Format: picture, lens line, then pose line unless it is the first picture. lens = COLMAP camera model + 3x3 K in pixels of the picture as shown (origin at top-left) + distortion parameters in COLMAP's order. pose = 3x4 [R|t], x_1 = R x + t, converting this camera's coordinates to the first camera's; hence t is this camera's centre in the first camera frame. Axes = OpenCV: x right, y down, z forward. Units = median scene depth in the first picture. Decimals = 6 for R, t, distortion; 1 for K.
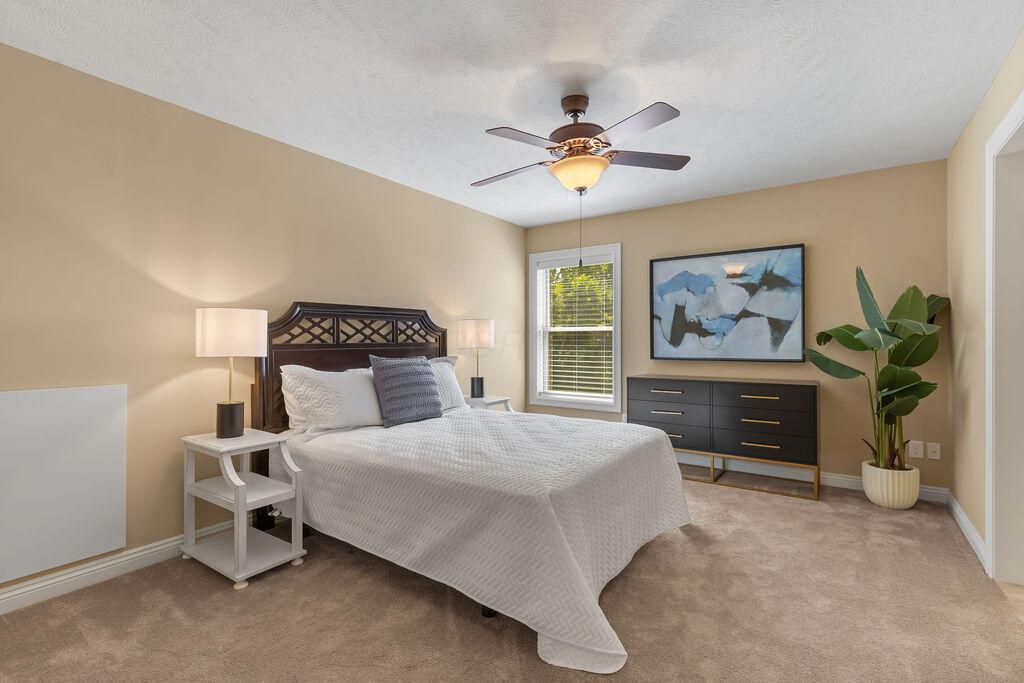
lens RADIAL K [[458.0, 0, 517.7], [0, 458.0, 340.9], [0, 0, 1]] dist [-0.000404, 0.000070]
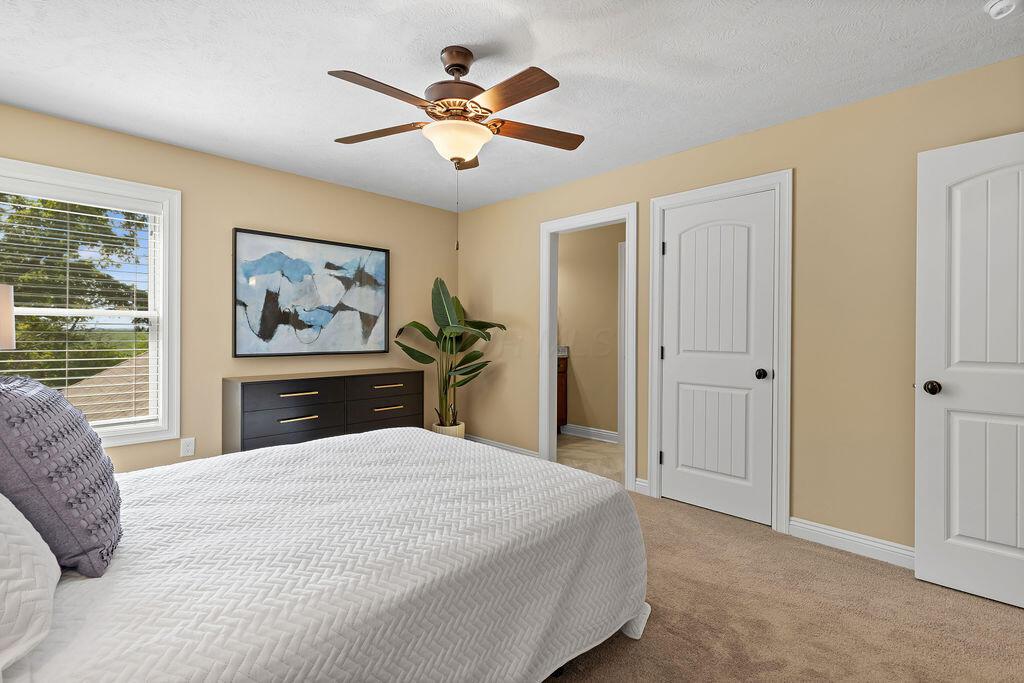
lens RADIAL K [[458.0, 0, 517.7], [0, 458.0, 340.9], [0, 0, 1]] dist [-0.000404, 0.000070]
pose [[0.162612, -0.016675, 0.986549, -0.425412], [-0.005513, 0.999826, 0.017808, -0.004703], [-0.986675, -0.008335, 0.162492, 0.446268]]
